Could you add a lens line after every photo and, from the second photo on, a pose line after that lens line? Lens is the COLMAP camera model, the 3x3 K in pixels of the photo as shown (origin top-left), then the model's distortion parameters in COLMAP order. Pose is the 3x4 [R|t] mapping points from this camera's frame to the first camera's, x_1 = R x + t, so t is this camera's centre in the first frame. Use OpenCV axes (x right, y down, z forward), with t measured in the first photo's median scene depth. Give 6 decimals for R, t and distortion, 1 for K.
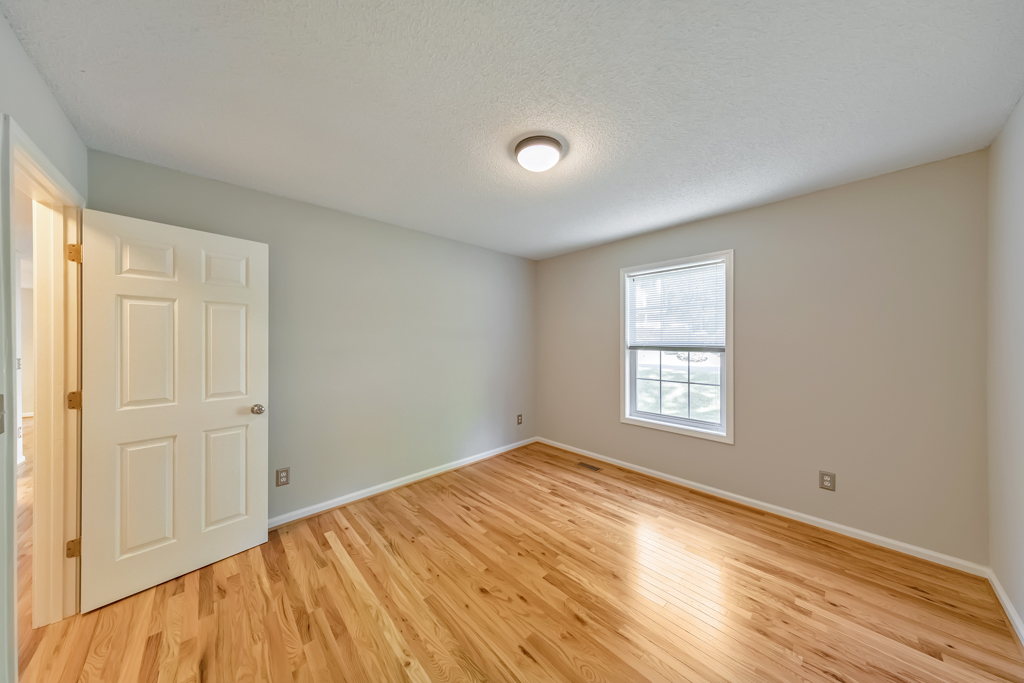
lens RADIAL K [[327.7, 0, 516.4], [0, 327.7, 344.7], [0, 0, 1]] dist [0.009930, -0.000073]
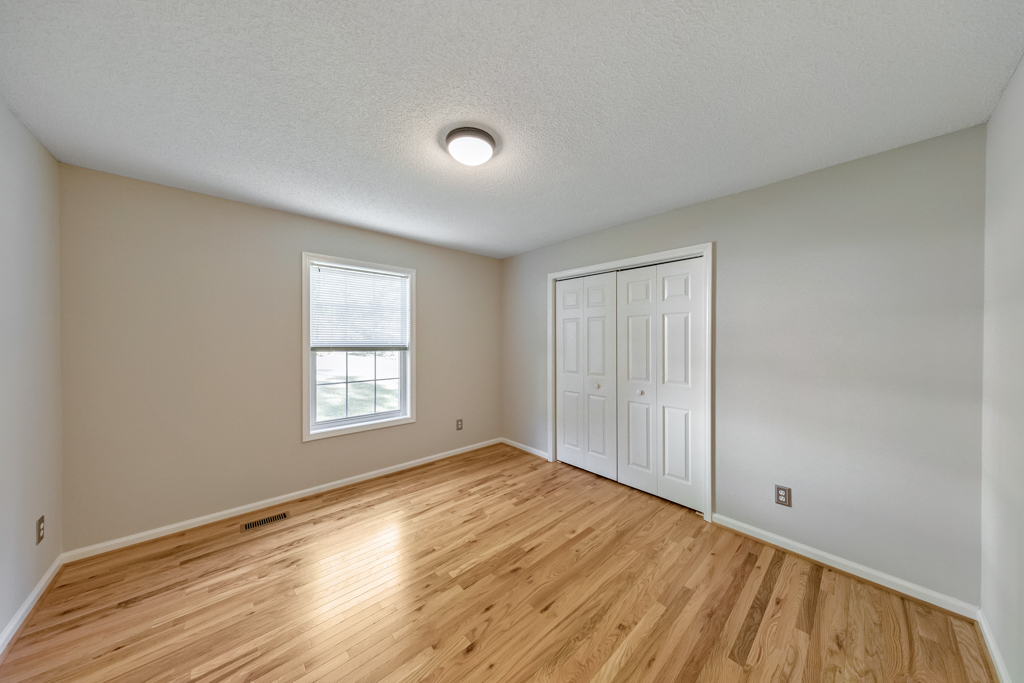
lens RADIAL K [[327.7, 0, 516.4], [0, 327.7, 344.7], [0, 0, 1]] dist [0.009930, -0.000073]
pose [[0.009990, -0.009855, 0.999902, -0.579740], [0.010361, 0.999899, 0.009752, -0.006331], [-0.999896, 0.010262, 0.010091, 0.557021]]
